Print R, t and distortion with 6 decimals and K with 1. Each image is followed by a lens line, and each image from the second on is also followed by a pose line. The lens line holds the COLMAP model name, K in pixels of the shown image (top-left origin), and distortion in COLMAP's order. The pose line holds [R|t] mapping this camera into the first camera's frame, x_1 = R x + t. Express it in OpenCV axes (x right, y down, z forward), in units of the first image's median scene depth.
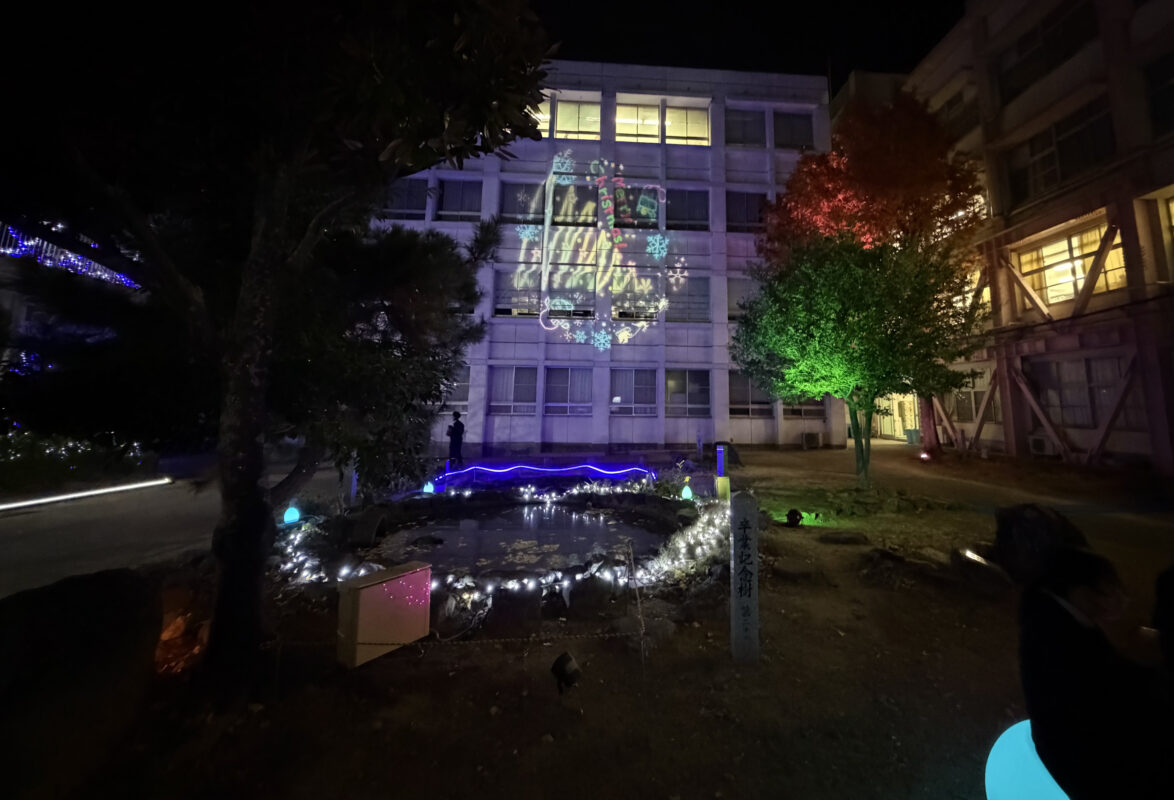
lens RADIAL K [[471.9, 0, 588.7], [0, 471.9, 332.7], [0, 0, 1]] dist [-0.001007, -0.000017]
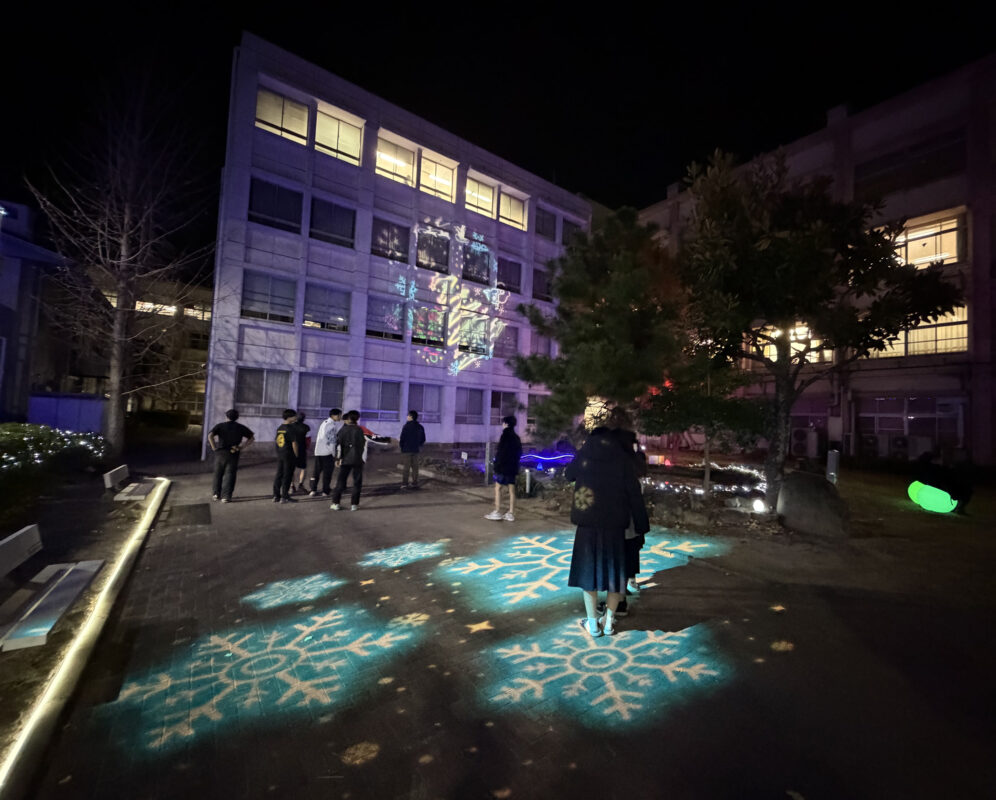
lens RADIAL K [[398.3, 0, 498.0], [0, 398.3, 400.0], [0, 0, 1]] dist [0.000843, 0.000012]
pose [[0.858253, 0.049188, 0.510864, -0.385317], [-0.112965, 0.989090, 0.094548, -0.008306], [-0.500640, -0.138856, 0.854446, -0.025700]]
